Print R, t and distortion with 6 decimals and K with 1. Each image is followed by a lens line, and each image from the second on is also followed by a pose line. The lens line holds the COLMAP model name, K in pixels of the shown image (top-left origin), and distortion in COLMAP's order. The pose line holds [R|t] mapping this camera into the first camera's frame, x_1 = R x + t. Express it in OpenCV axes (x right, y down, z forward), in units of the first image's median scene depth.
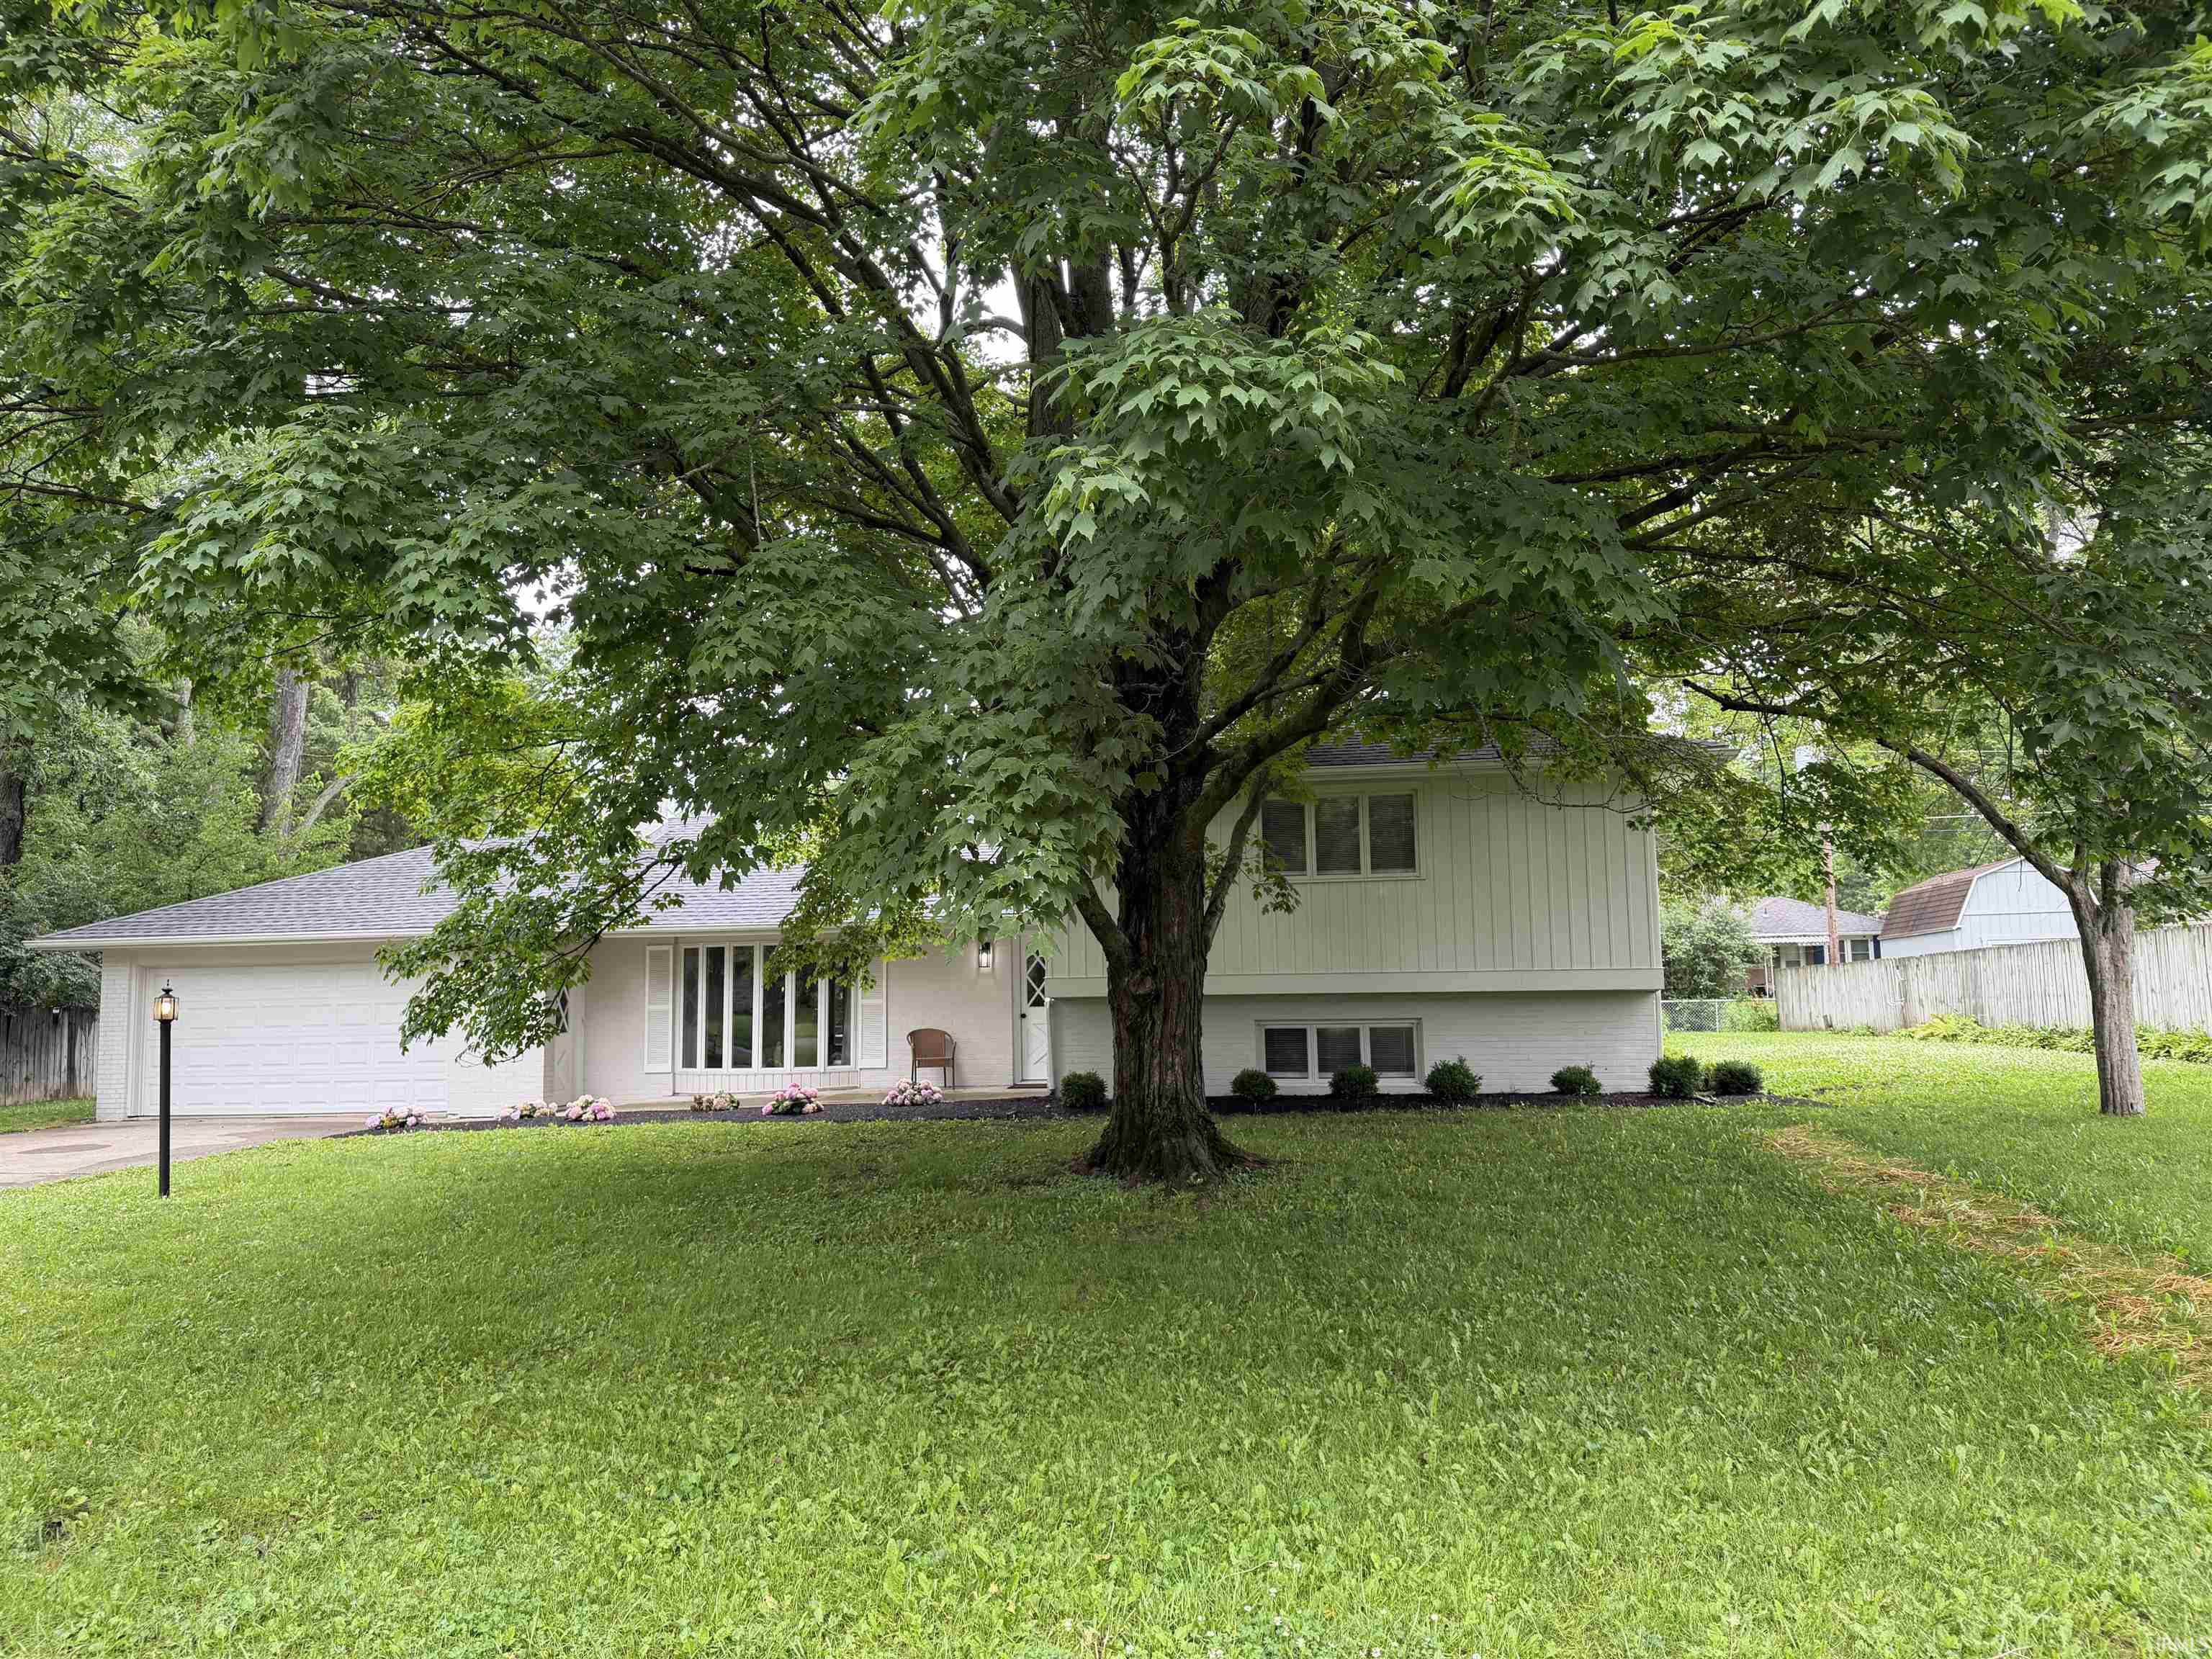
lens RADIAL K [[1545.3, 0, 1106.0], [0, 1545.3, 829.5], [0, 0, 1]] dist [0.079305, -0.104010]
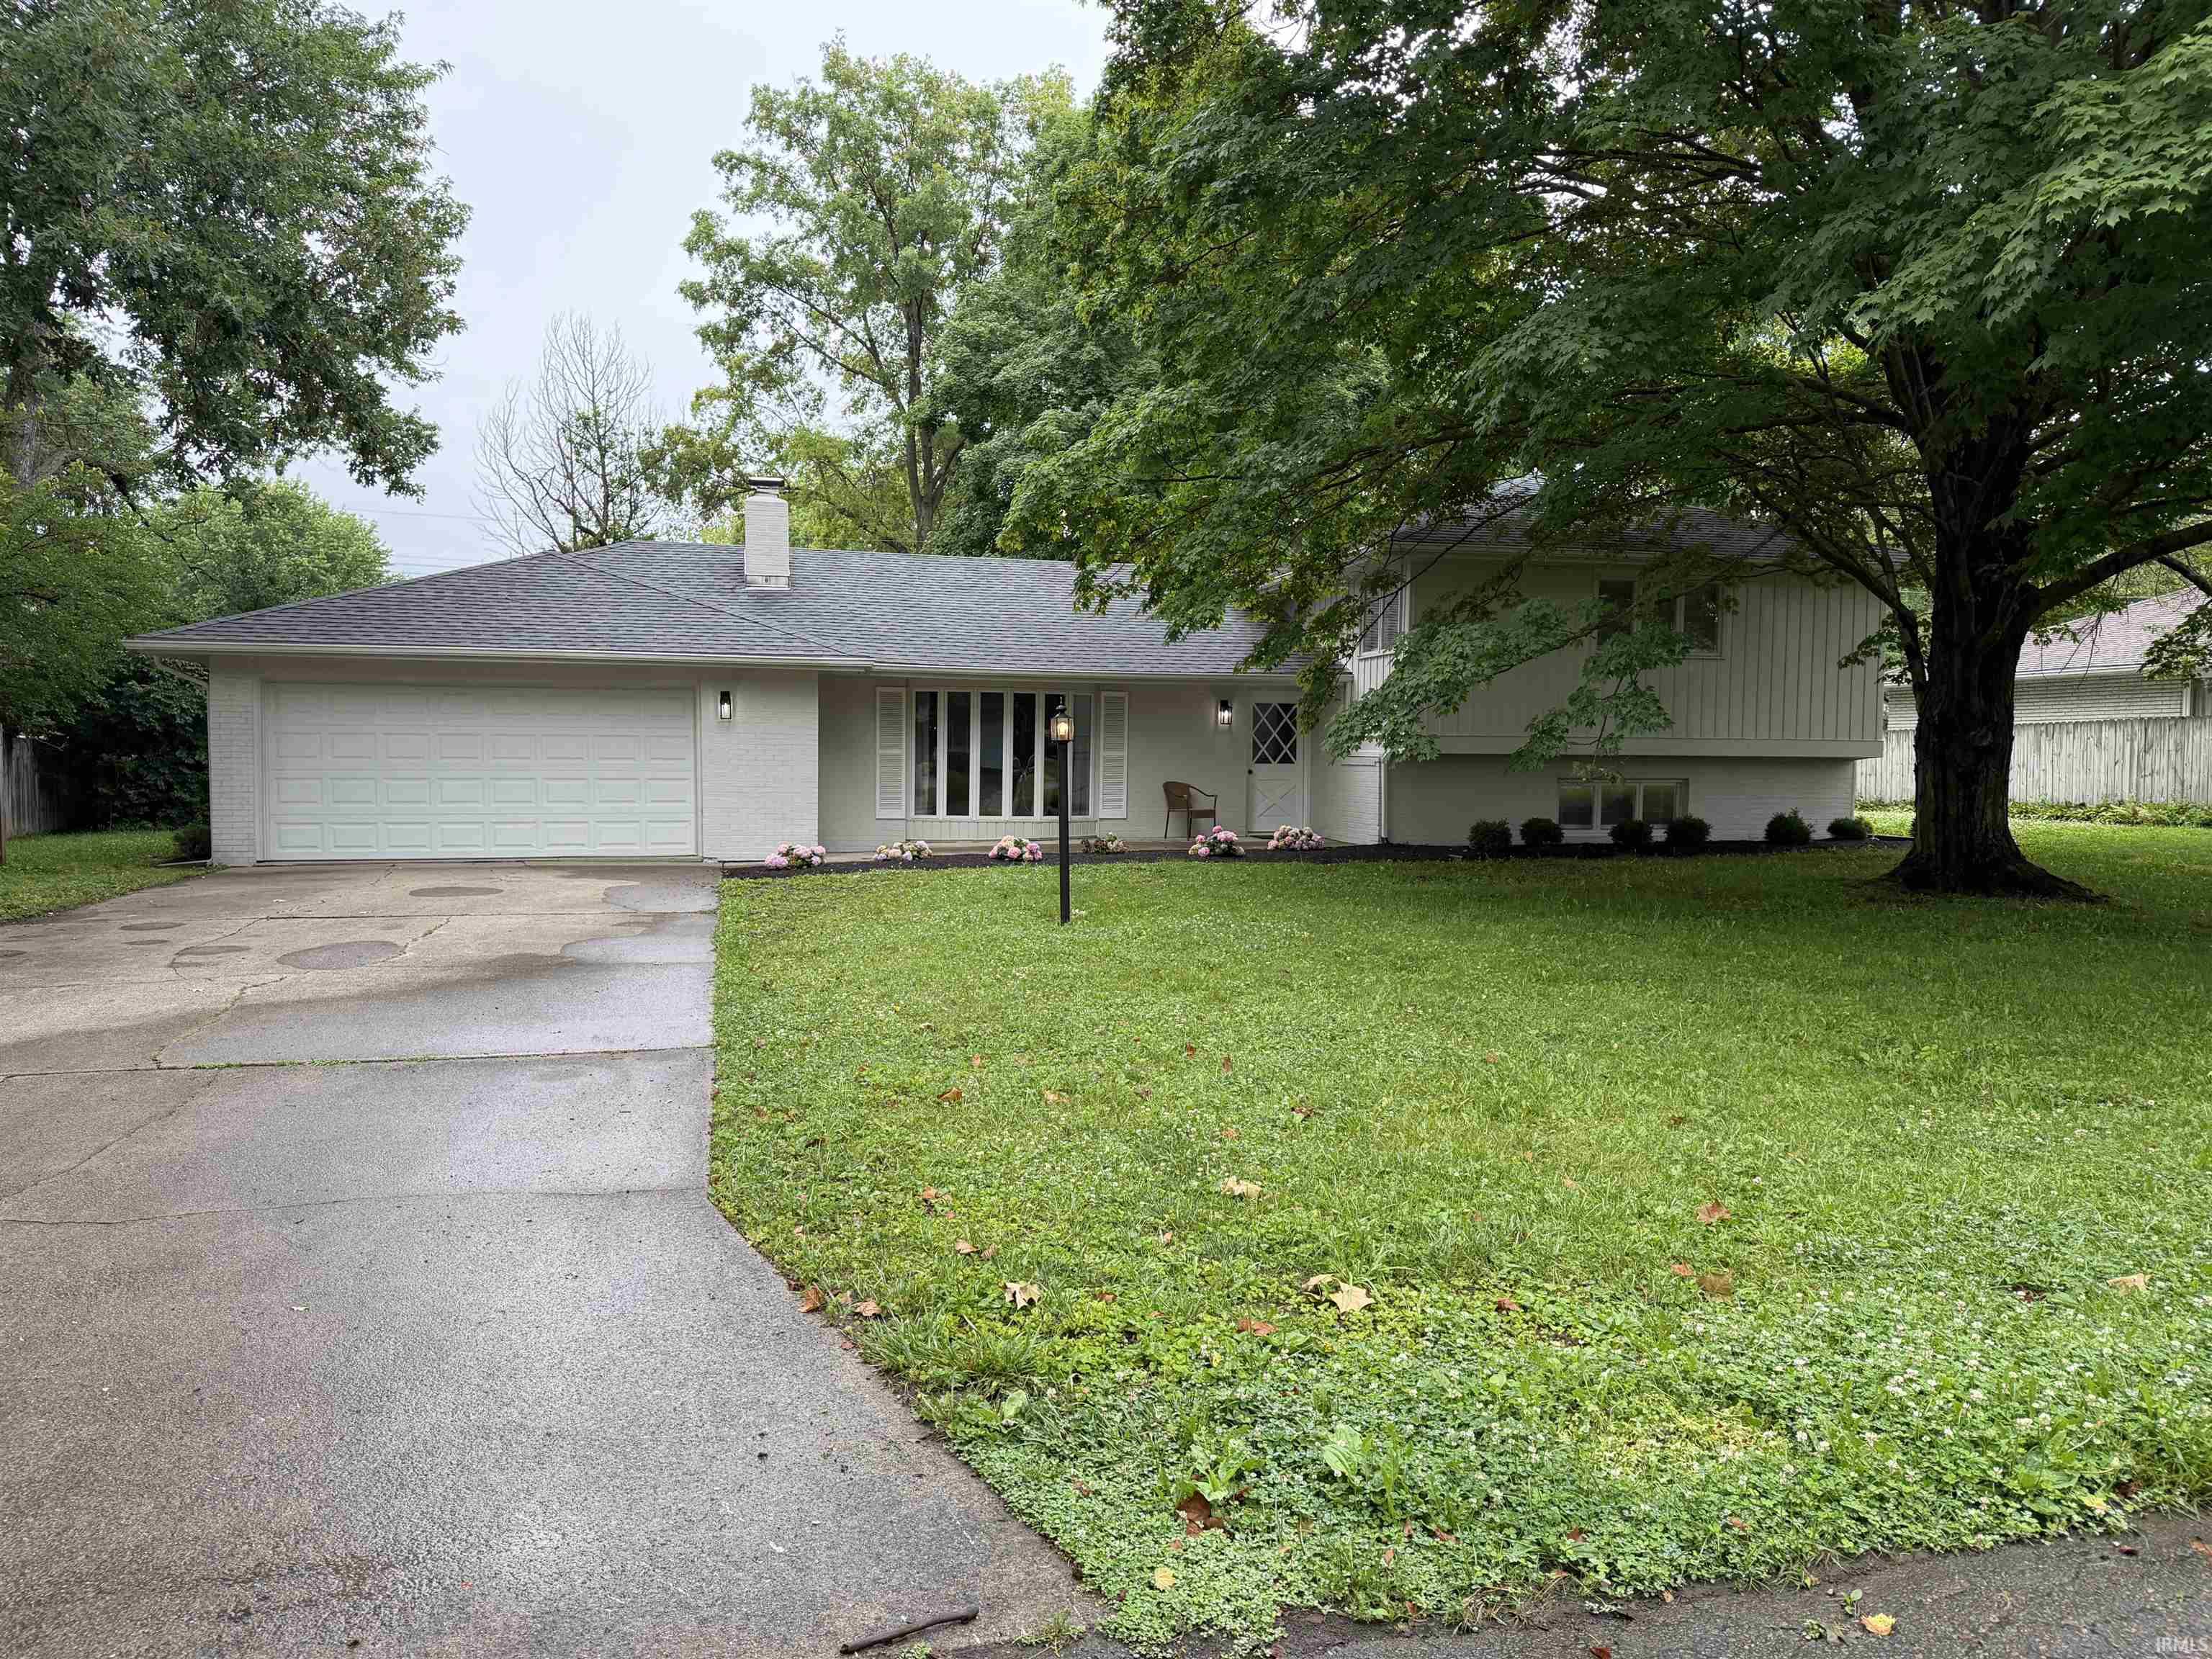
lens RADIAL K [[1545.3, 0, 1106.0], [0, 1545.3, 829.5], [0, 0, 1]] dist [0.079305, -0.104010]
pose [[0.915222, 0.010254, 0.402820, -0.666234], [-0.067620, 0.989408, 0.128450, 0.036292], [-0.397237, -0.144799, 0.906221, 0.091600]]
